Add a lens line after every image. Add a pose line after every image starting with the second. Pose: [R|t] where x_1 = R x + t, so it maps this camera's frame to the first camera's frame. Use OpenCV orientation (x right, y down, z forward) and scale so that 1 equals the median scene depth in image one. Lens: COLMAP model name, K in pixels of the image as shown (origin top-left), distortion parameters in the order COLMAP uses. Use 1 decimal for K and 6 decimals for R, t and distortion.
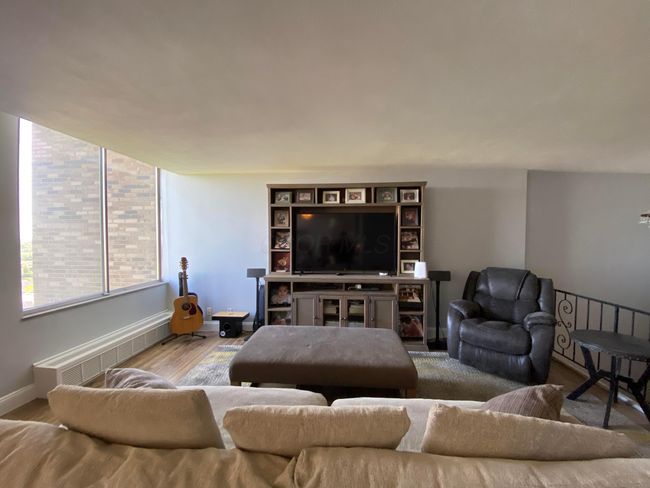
lens RADIAL K [[260.1, 0, 324.5], [0, 260.1, 243.3], [0, 0, 1]] dist [-0.000963, -0.000038]
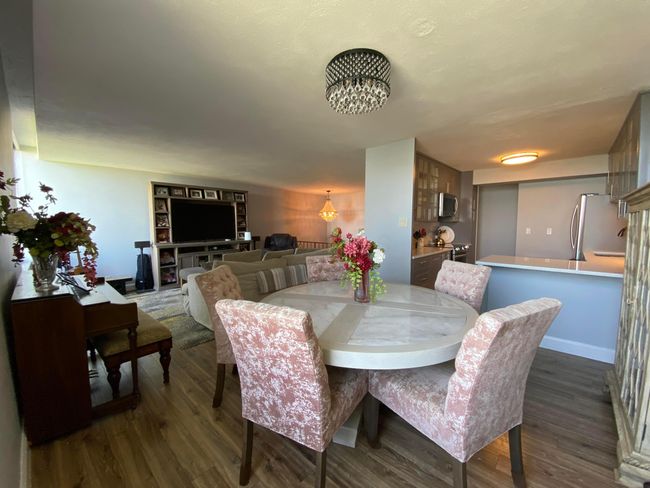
lens RADIAL K [[265.6, 0, 324.0], [0, 265.6, 245.2], [0, 0, 1]] dist [-0.001235, -0.000060]
pose [[0.613235, -0.065511, 0.787179, -0.805879], [0.028136, 0.997734, 0.061114, 0.060830], [-0.789399, -0.015329, 0.613689, -0.642779]]
